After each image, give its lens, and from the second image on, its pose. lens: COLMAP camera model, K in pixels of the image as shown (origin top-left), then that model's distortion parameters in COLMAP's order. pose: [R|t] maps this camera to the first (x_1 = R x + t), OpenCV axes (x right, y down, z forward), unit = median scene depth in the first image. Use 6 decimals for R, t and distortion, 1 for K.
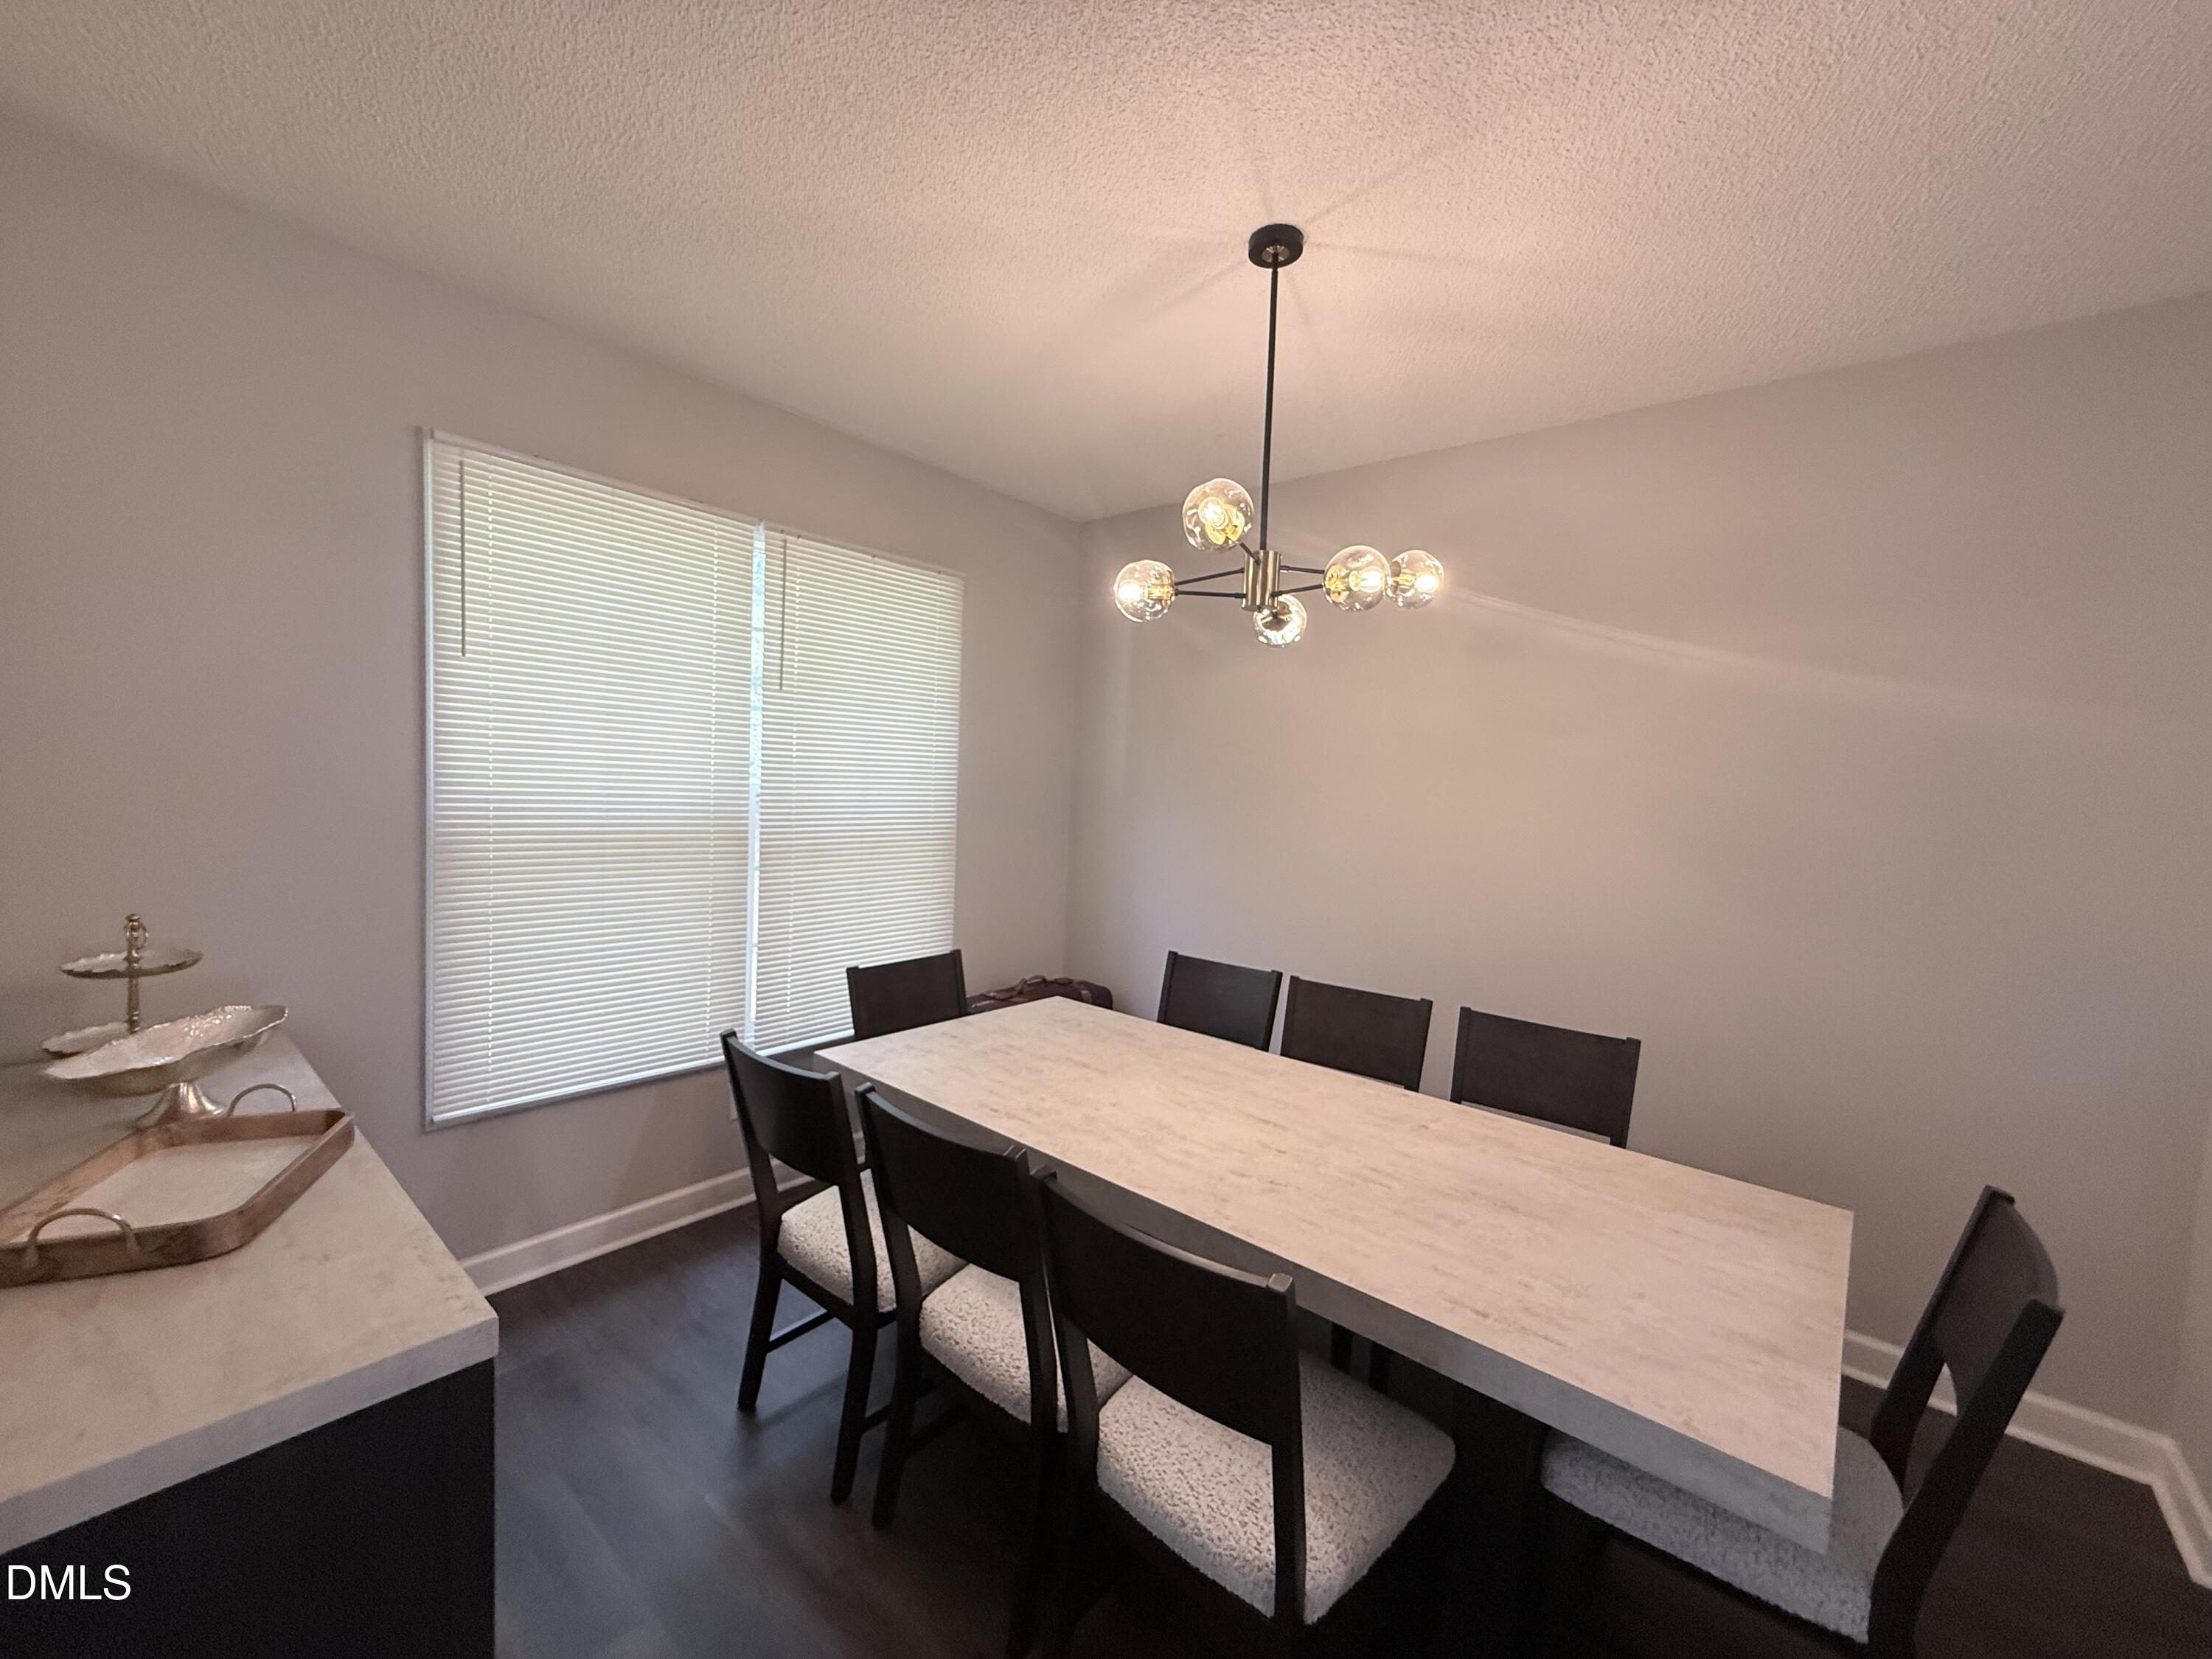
lens RADIAL K [[883.9, 0, 1108.1], [0, 883.9, 823.0], [0, 0, 1]] dist [0.000307, -0.000101]
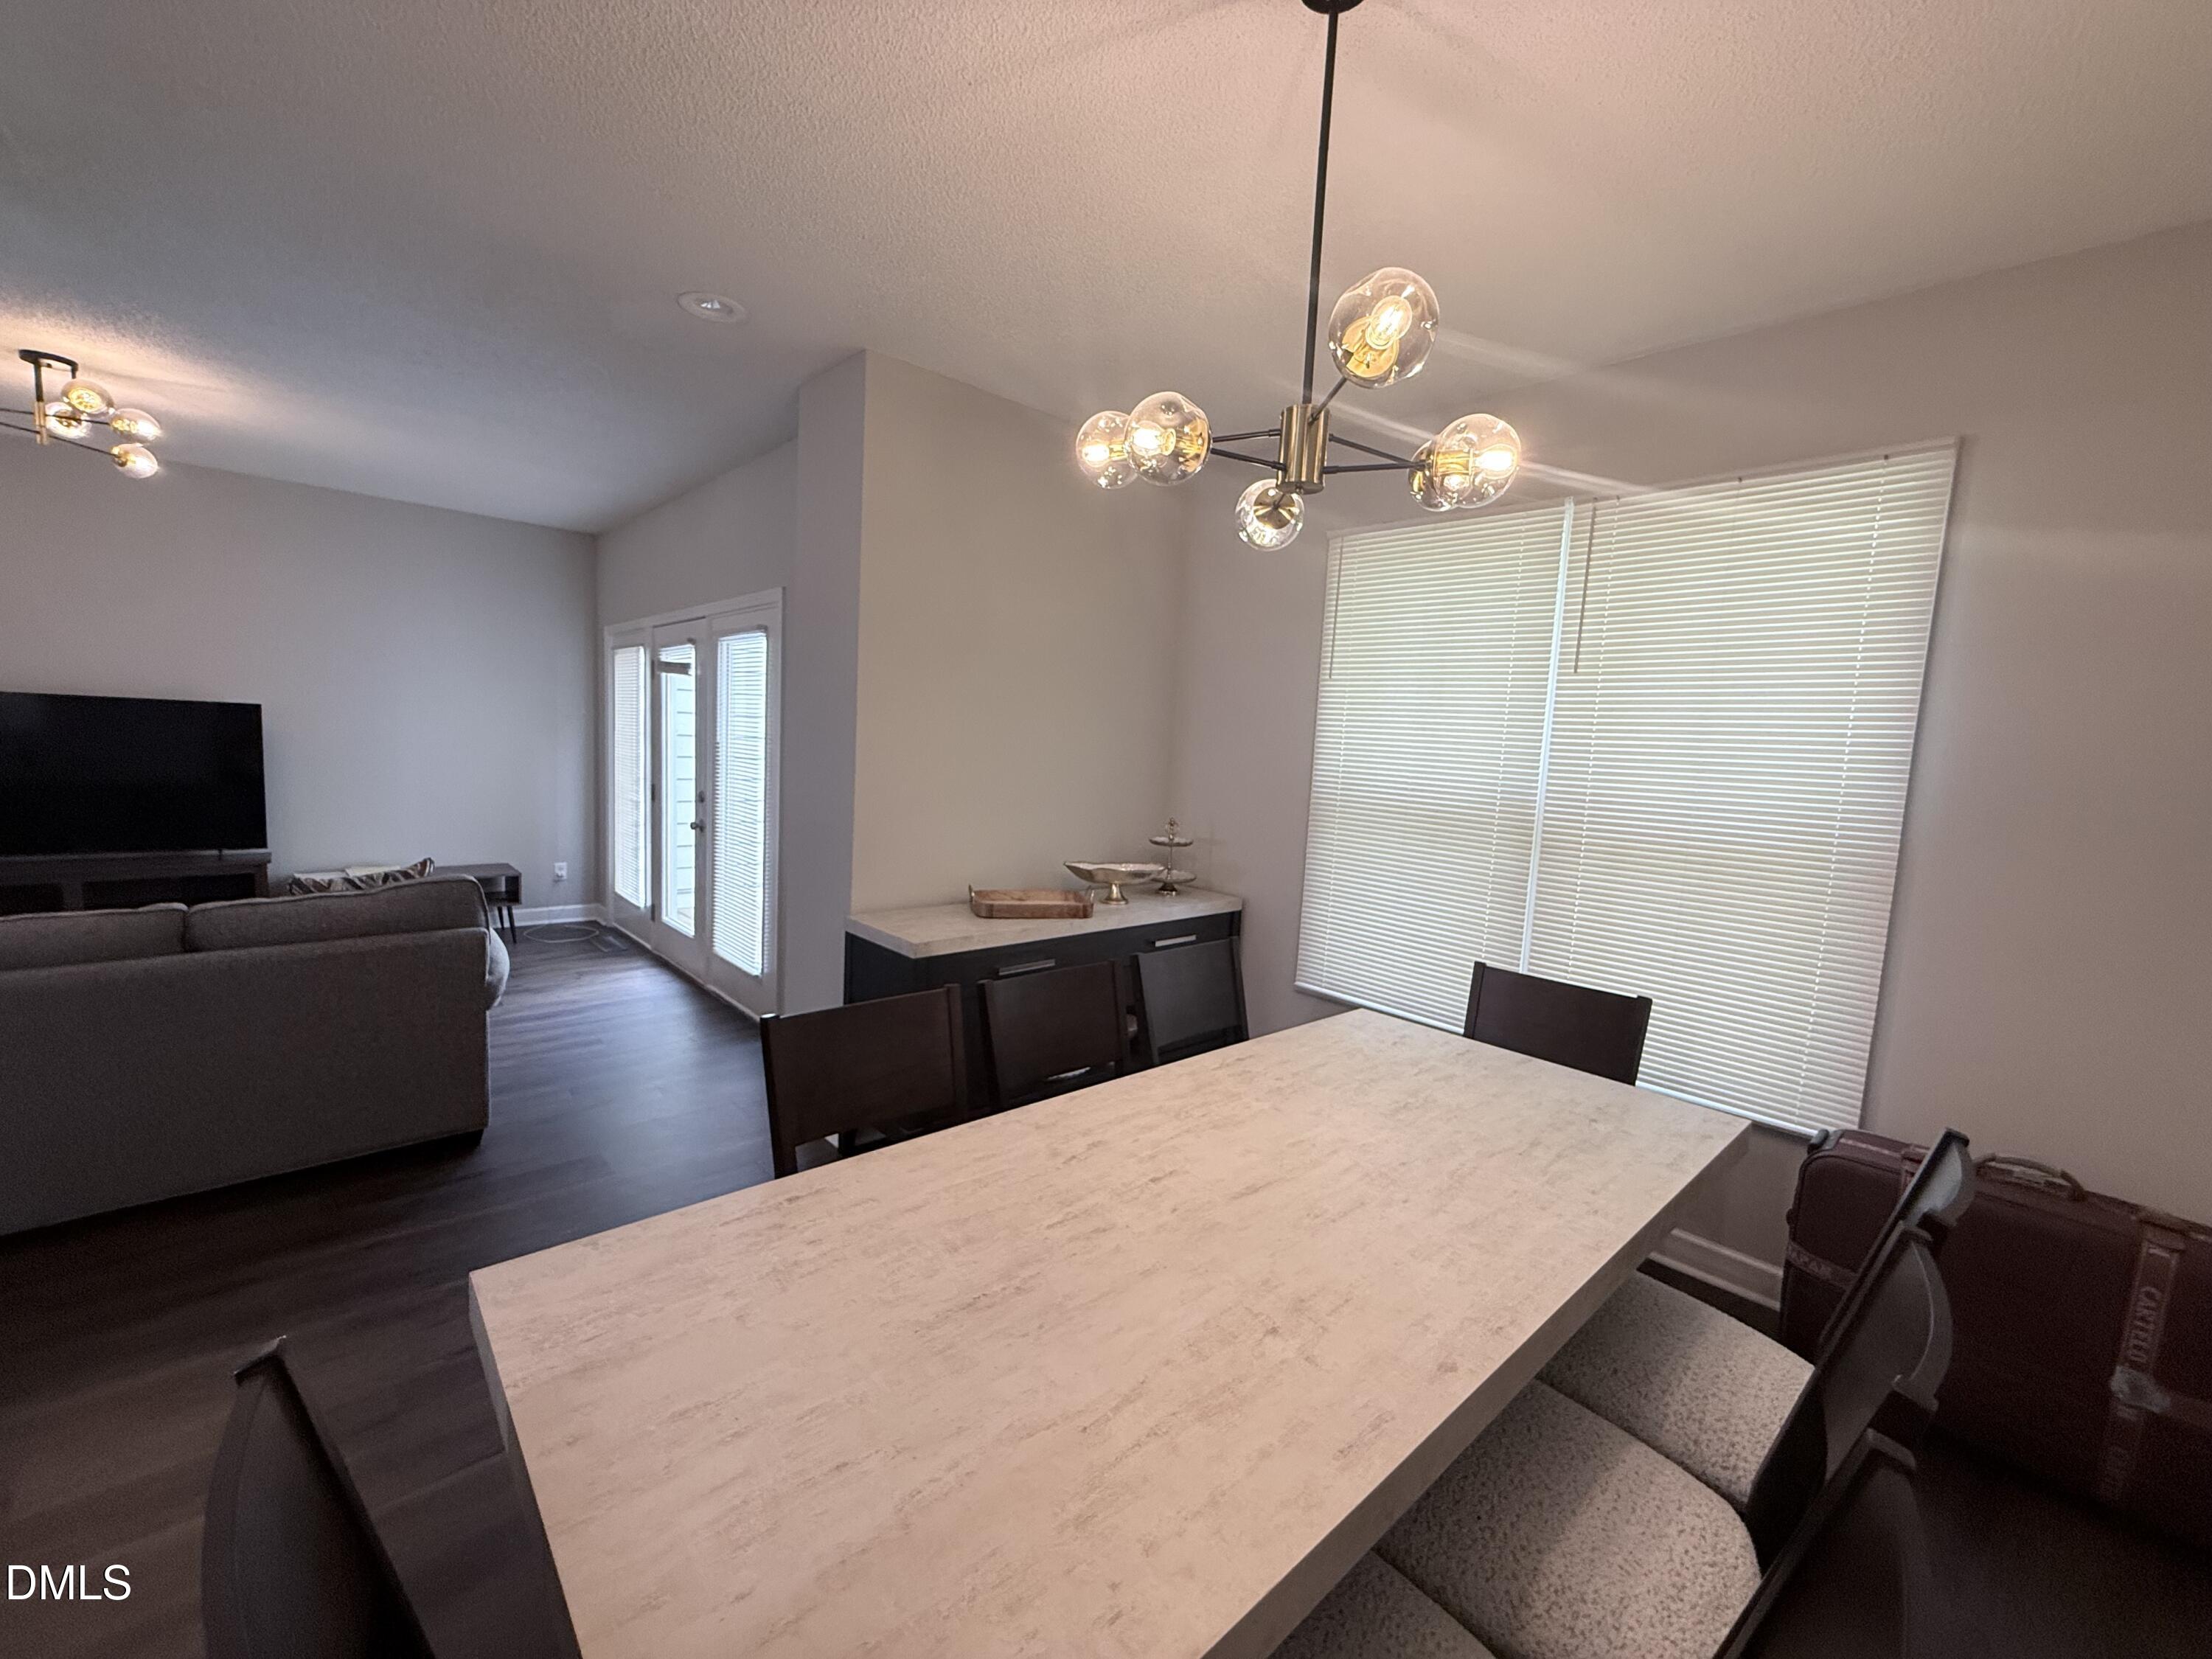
lens RADIAL K [[883.9, 0, 1108.0], [0, 883.9, 840.7], [0, 0, 1]] dist [0.000307, -0.000101]
pose [[-0.110856, 0.066541, -0.991606, 1.019764], [-0.106276, 0.991241, 0.078397, 0.005701], [0.988138, 0.114074, -0.102813, 1.042810]]
